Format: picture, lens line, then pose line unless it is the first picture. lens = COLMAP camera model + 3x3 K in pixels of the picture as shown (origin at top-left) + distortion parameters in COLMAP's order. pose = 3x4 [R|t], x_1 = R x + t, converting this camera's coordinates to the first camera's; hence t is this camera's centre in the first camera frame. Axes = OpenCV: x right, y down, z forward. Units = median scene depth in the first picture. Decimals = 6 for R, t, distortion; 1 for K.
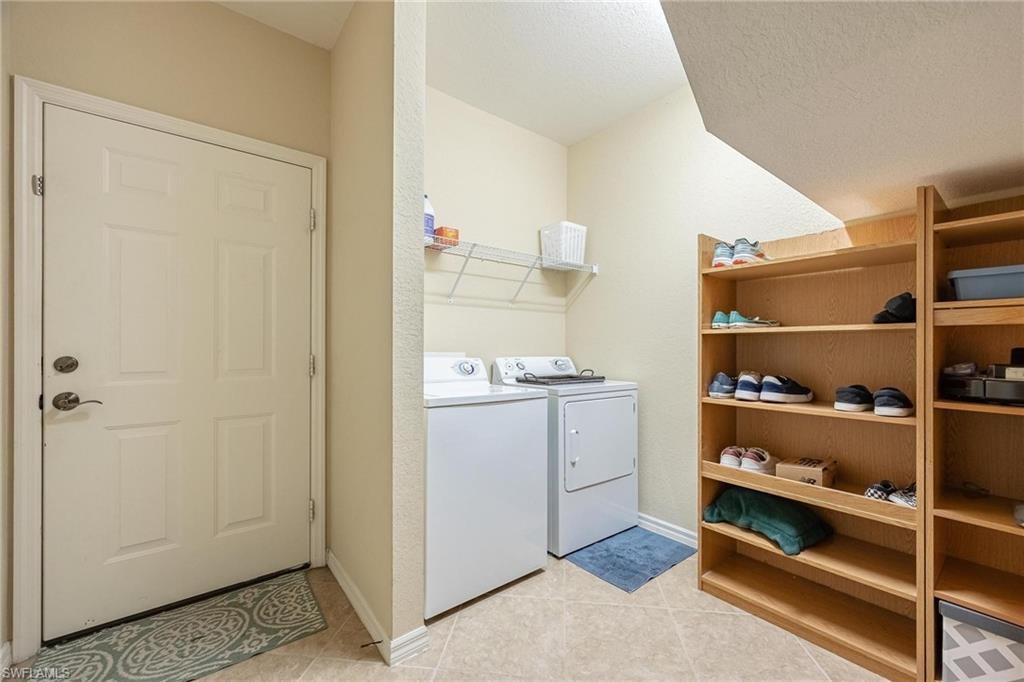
lens RADIAL K [[414.8, 0, 512.0], [0, 414.8, 341.0], [0, 0, 1]] dist [-0.002703, -0.000502]
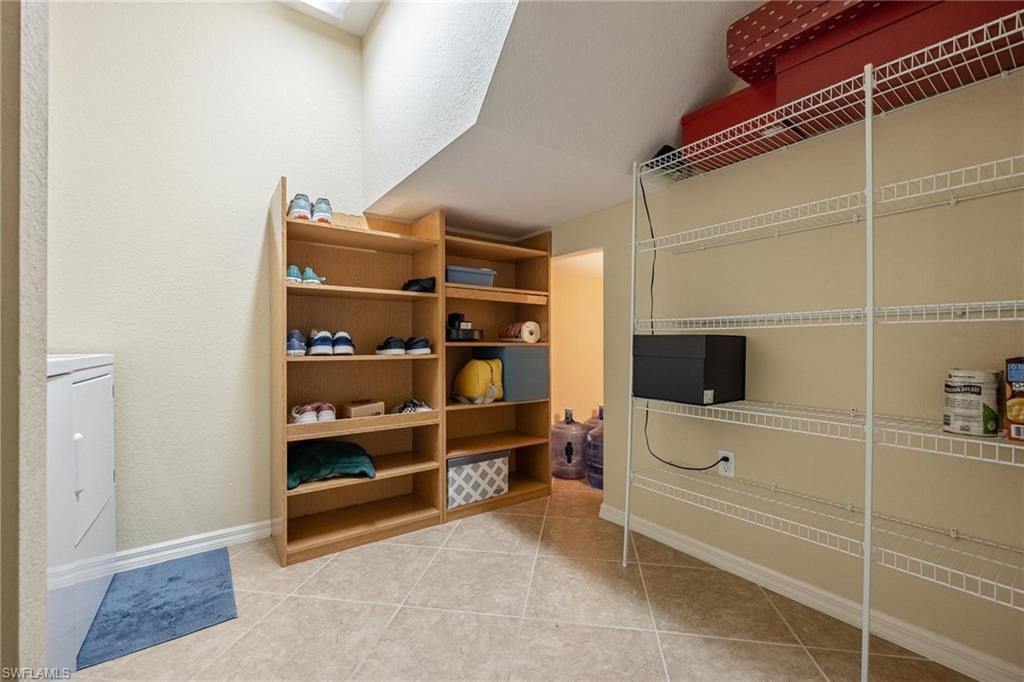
lens RADIAL K [[451.3, 0, 518.7], [0, 451.3, 345.7], [0, 0, 1]] dist [-0.002788, -0.000028]
pose [[-0.006152, -0.005634, 0.999965, -0.575940], [-0.009743, 0.999937, 0.005574, 0.109241], [-0.999934, -0.009709, -0.006207, 0.528088]]
